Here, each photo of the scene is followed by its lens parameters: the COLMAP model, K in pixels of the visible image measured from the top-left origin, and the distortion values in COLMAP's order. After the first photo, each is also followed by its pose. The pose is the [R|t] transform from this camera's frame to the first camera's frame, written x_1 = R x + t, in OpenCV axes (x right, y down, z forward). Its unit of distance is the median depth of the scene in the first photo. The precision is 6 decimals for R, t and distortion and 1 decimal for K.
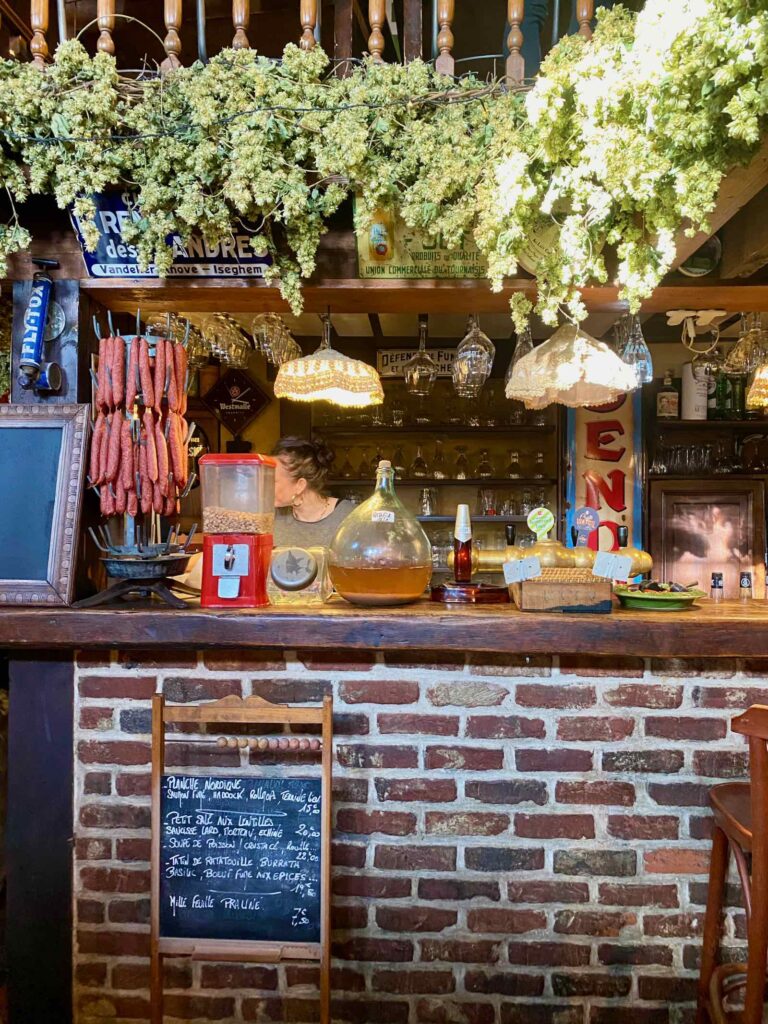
lens RADIAL K [[772.1, 0, 384.8], [0, 772.1, 511.7], [0, 0, 1]] dist [0.004101, 0.001255]
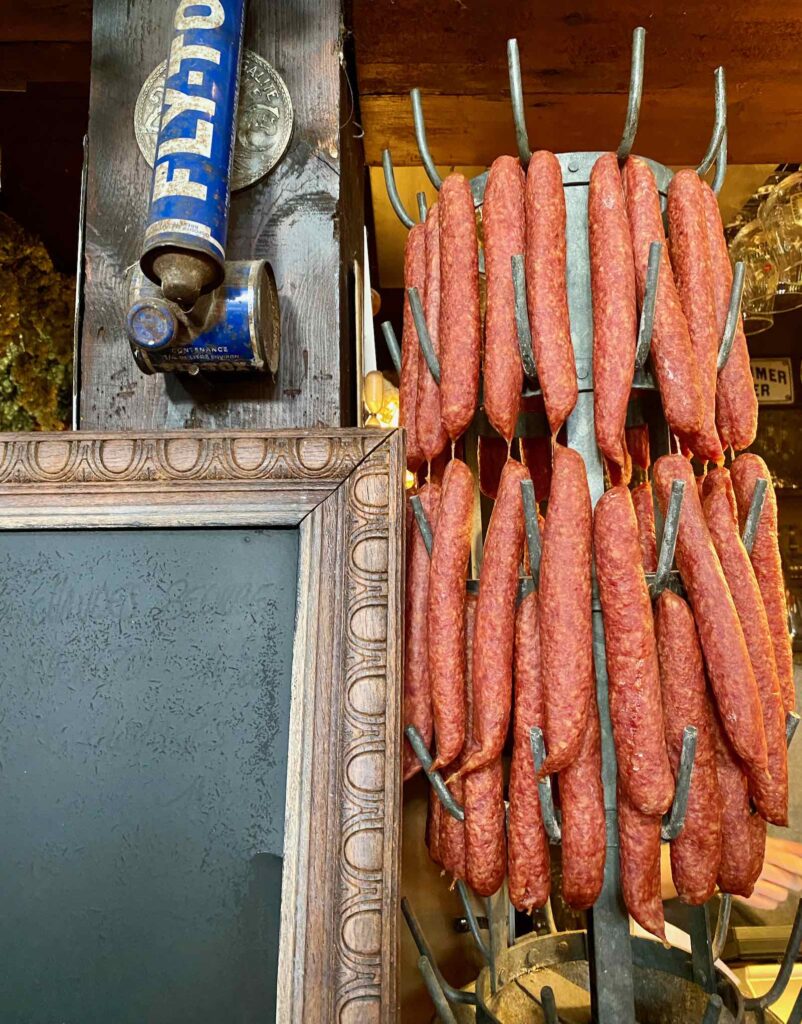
lens RADIAL K [[853.8, 0, 400.5], [0, 853.8, 511.6], [0, 0, 1]] dist [0.014213, 0.003832]
pose [[0.999541, -0.014594, 0.026552, -0.392429], [0.017356, 0.994110, -0.106976, -0.083857], [-0.024835, 0.107388, 0.993907, 0.735026]]
